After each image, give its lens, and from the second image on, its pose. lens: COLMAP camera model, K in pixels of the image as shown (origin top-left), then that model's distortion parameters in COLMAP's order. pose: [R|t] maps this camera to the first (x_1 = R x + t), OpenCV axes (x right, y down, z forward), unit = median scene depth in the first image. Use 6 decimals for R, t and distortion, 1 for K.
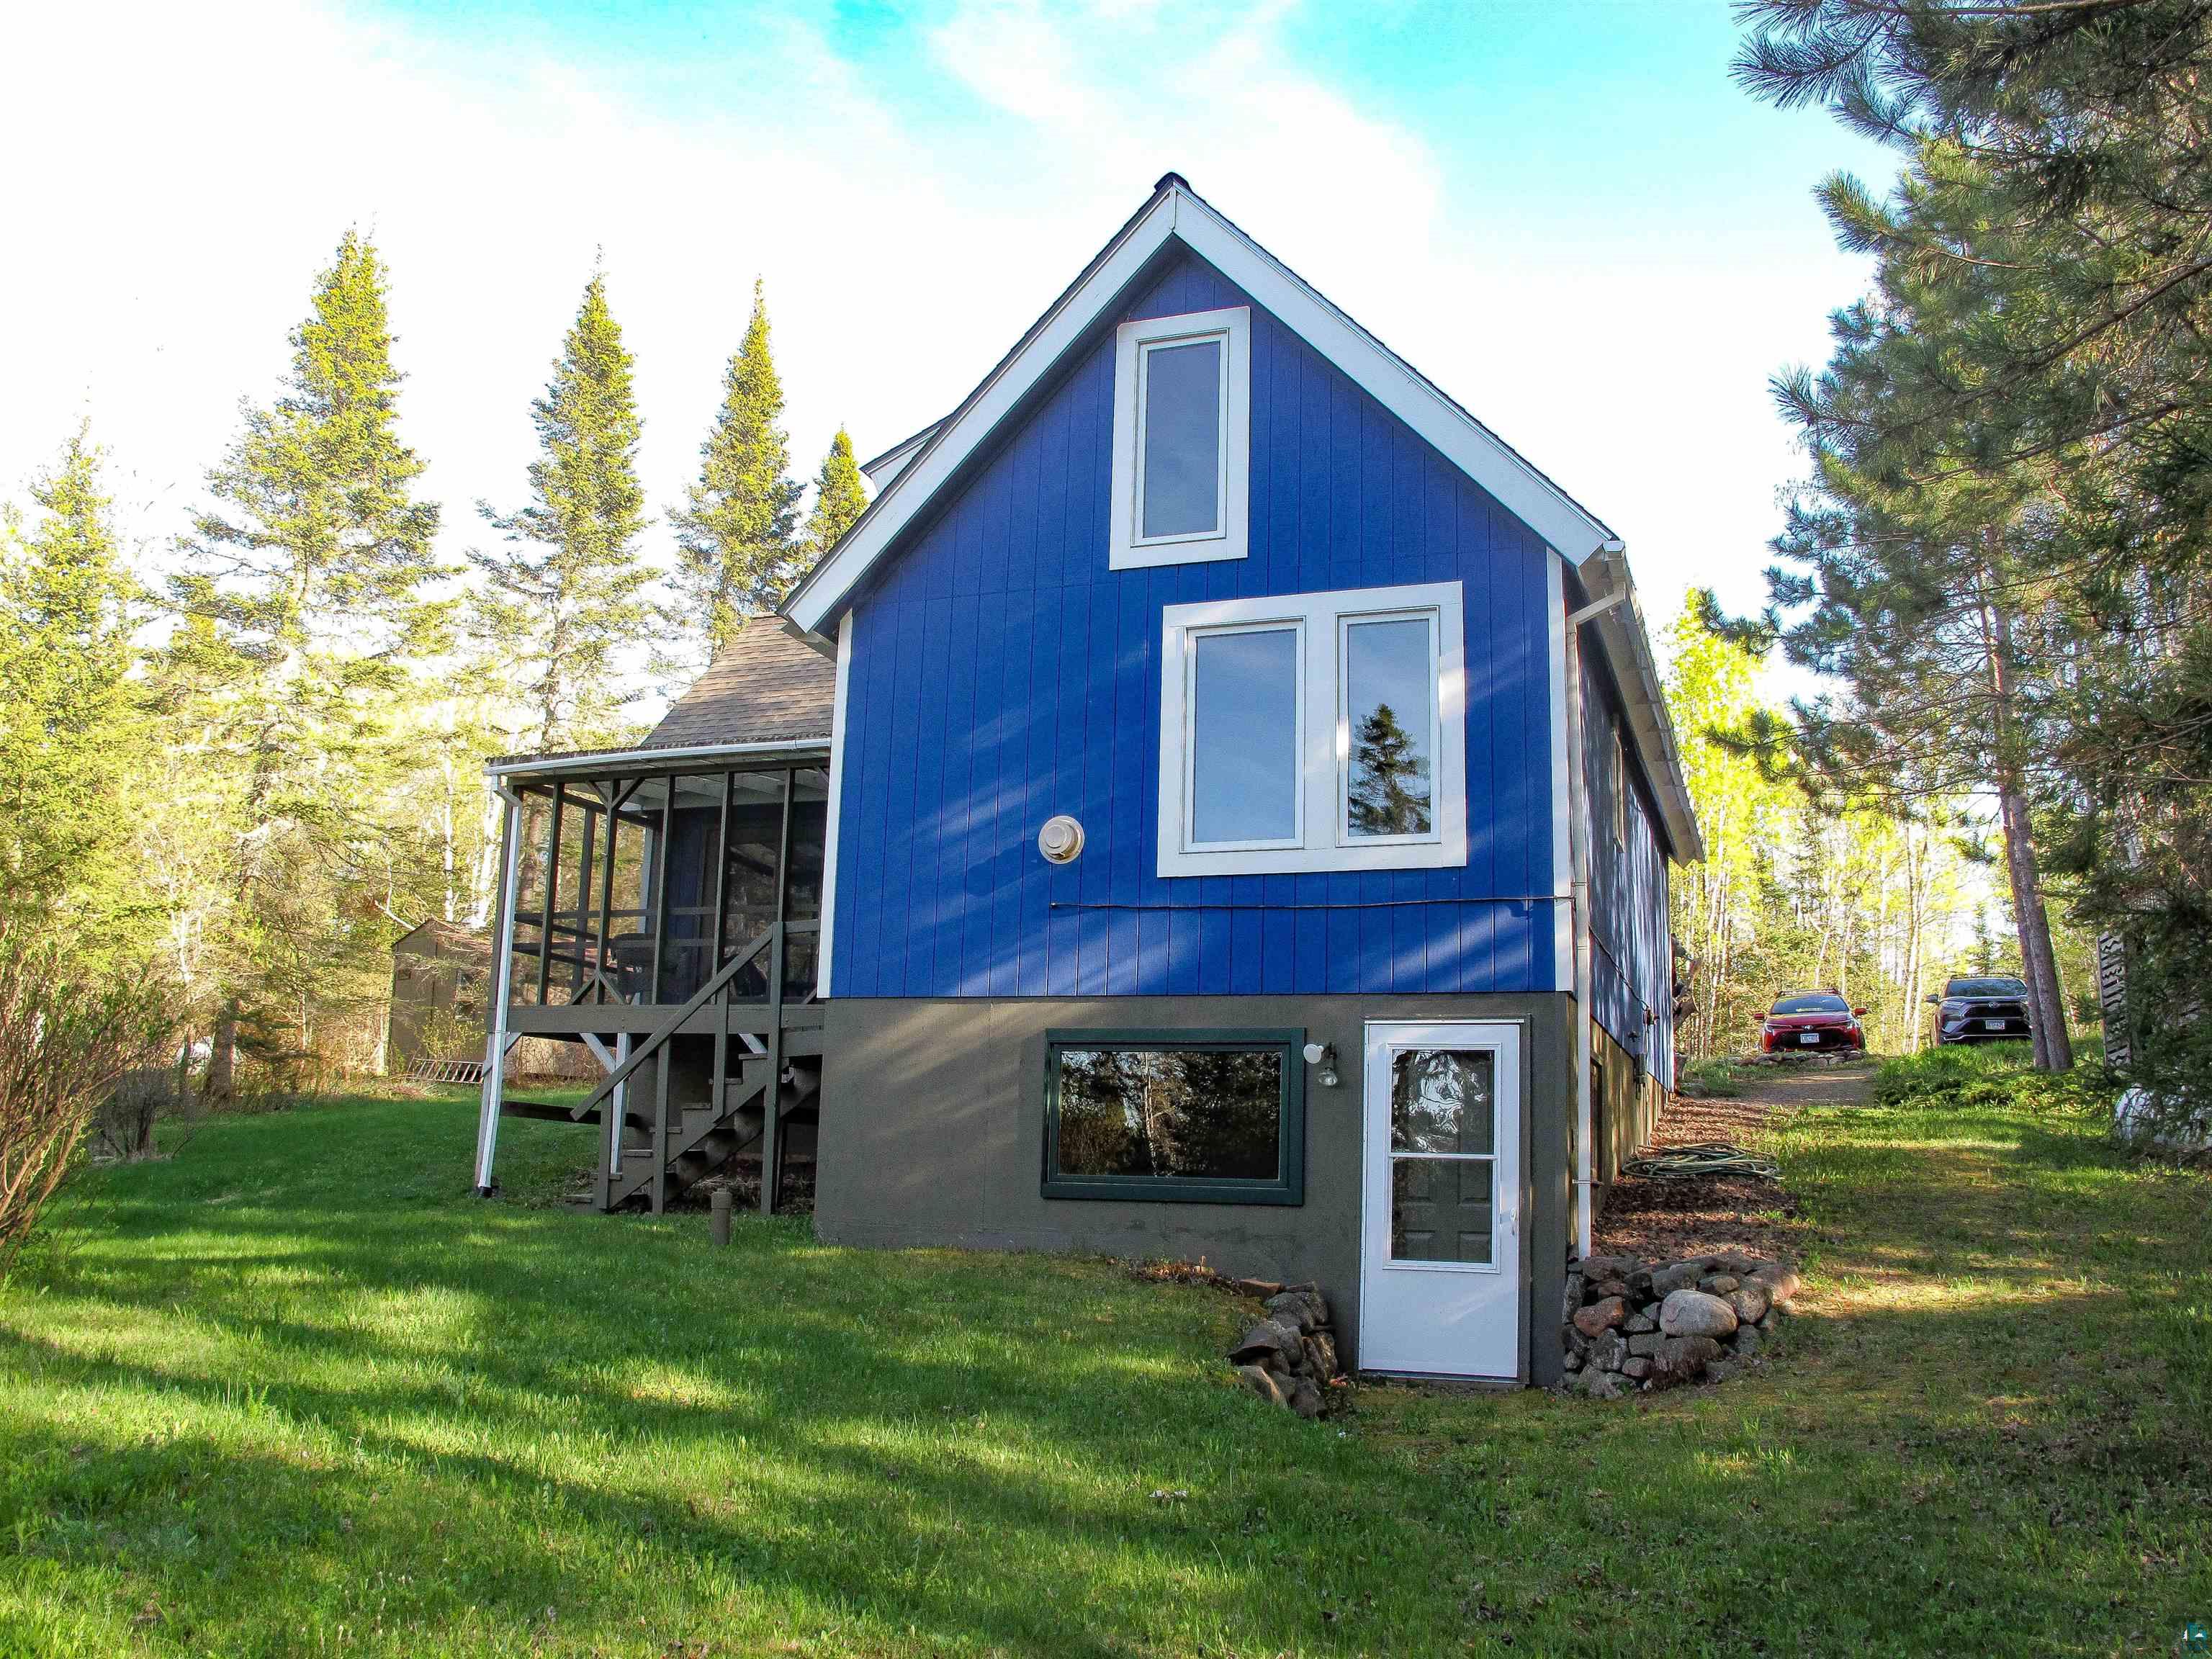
lens RADIAL K [[1870.0, 0, 1104.5], [0, 1870.0, 830.8], [0, 0, 1]] dist [-0.137575, 0.099402]
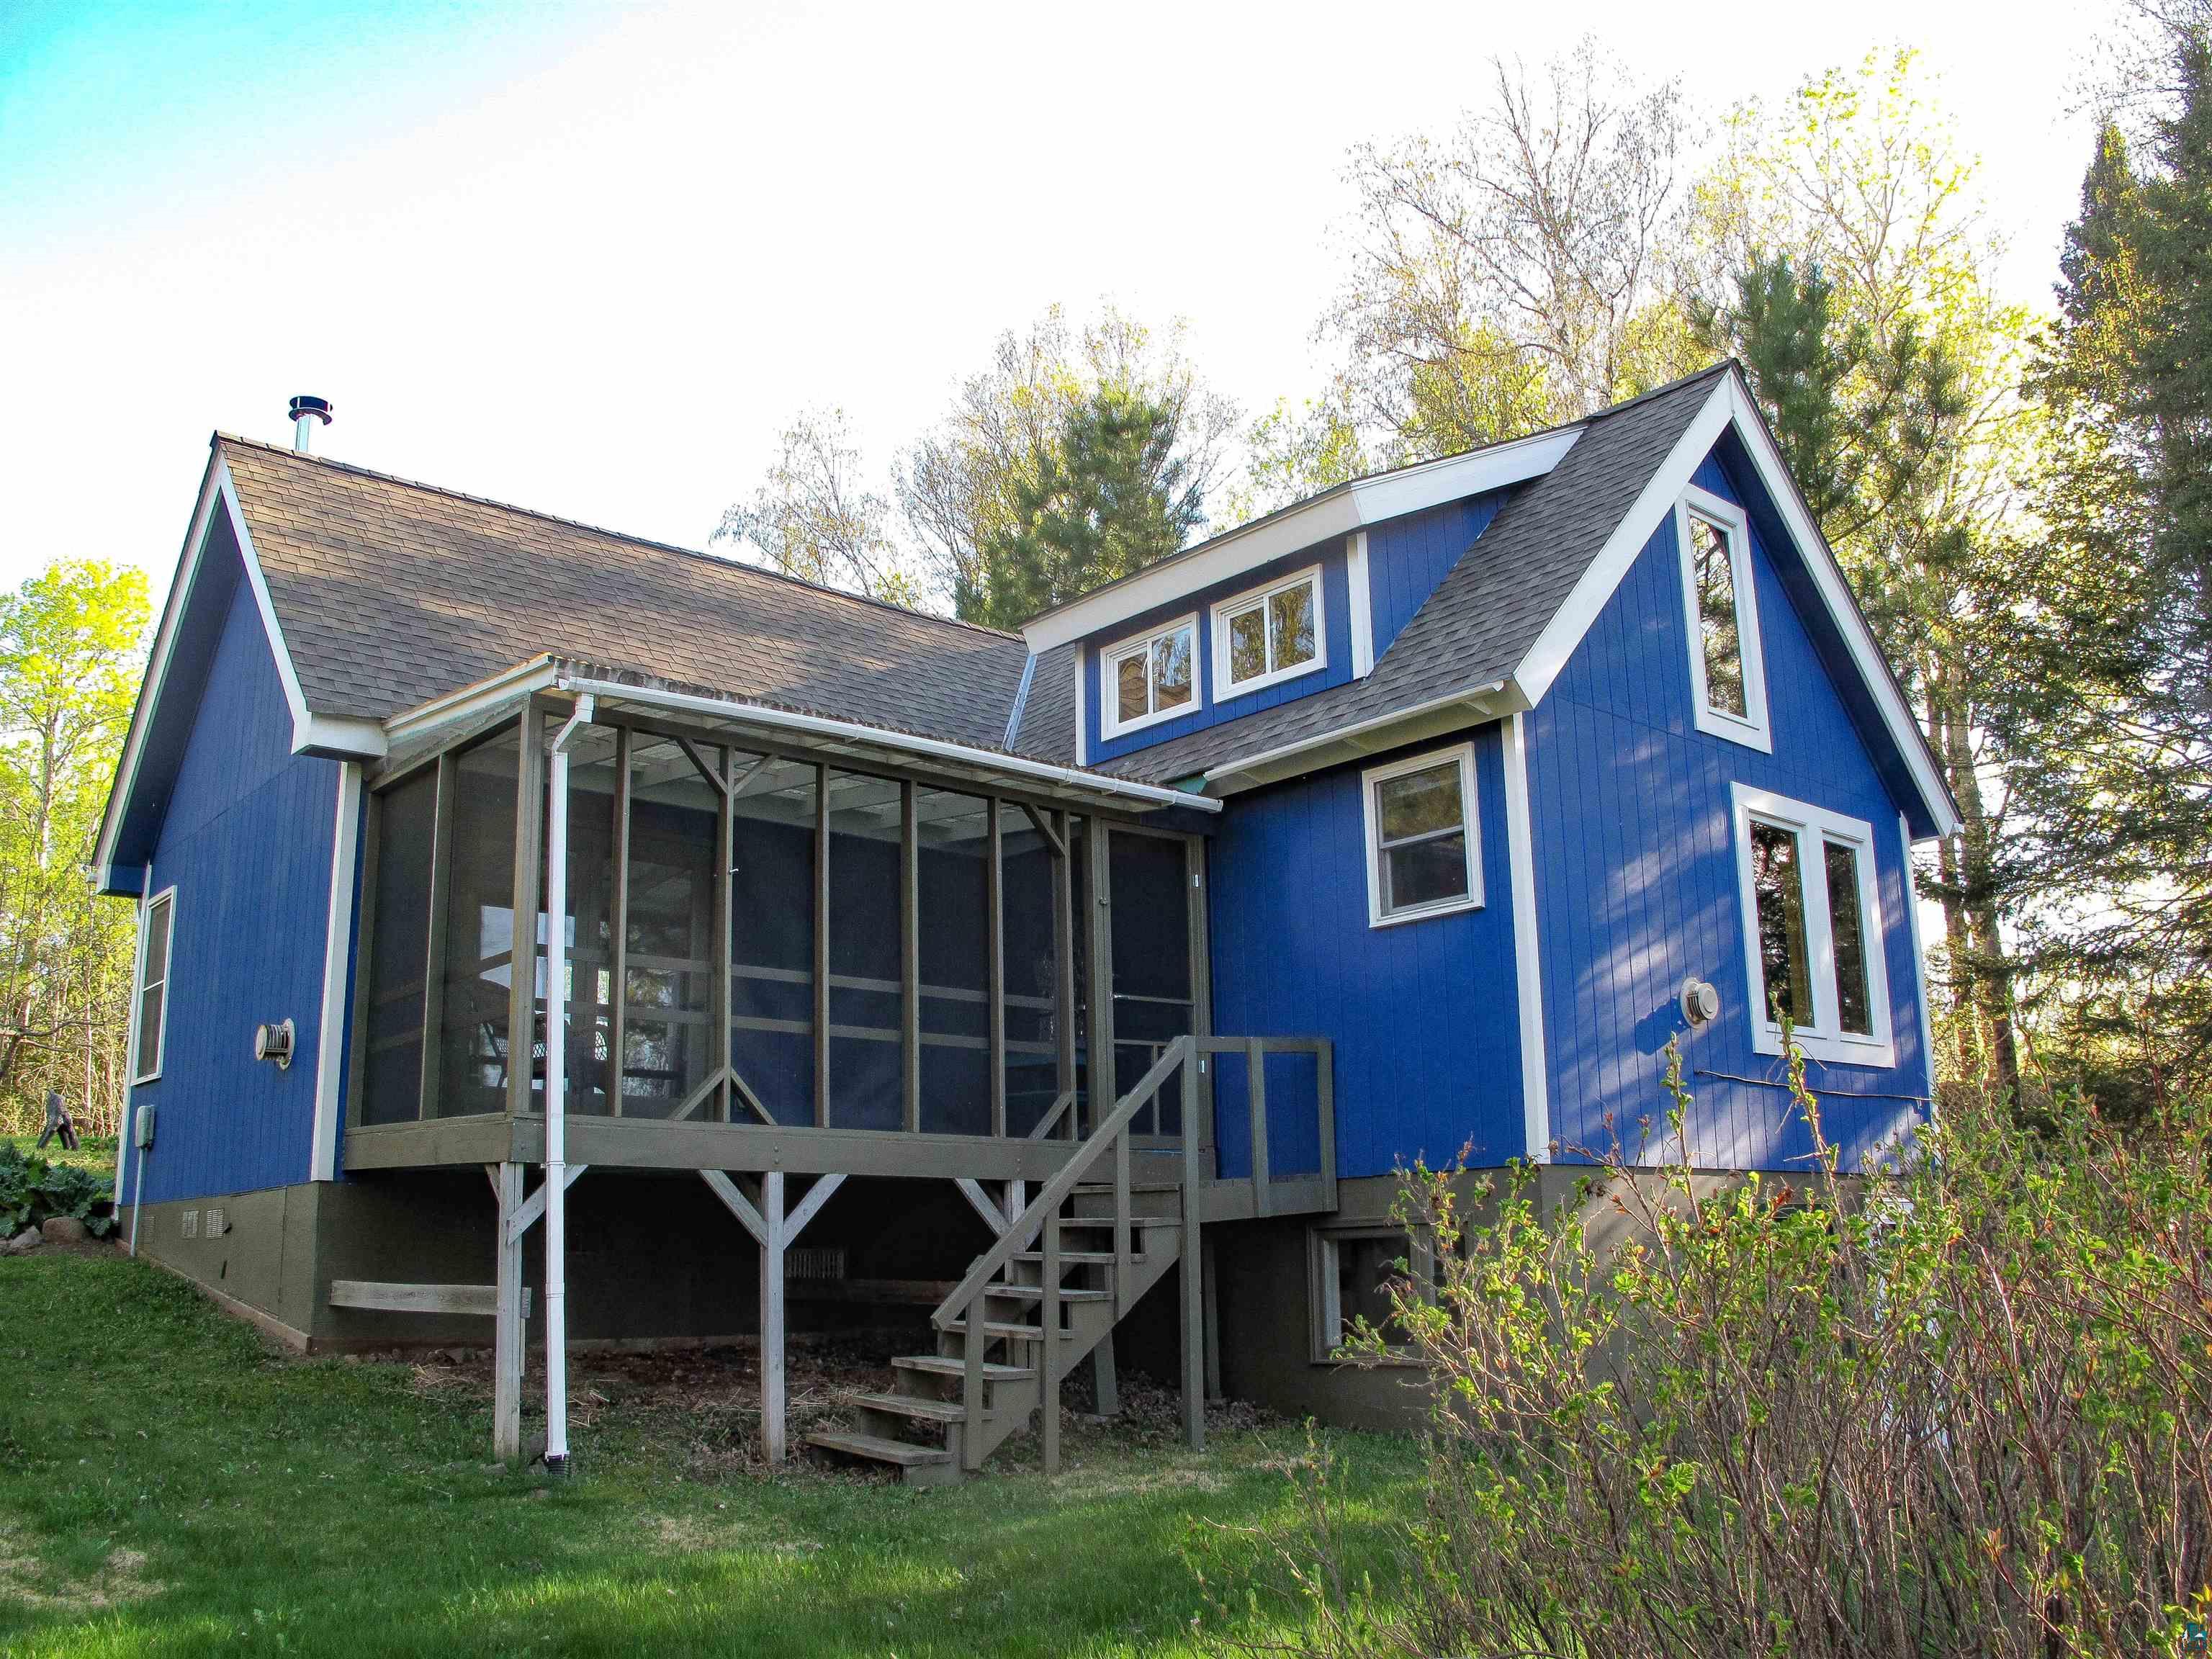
lens RADIAL K [[1870.0, 0, 1104.8], [0, 1870.0, 833.0], [0, 0, 1]] dist [-0.137575, 0.099402]
pose [[0.490745, 0.148358, 0.858580, -0.977770], [-0.146453, 0.985423, -0.086566, 0.043385], [-0.858907, -0.083259, 0.505319, 0.773454]]
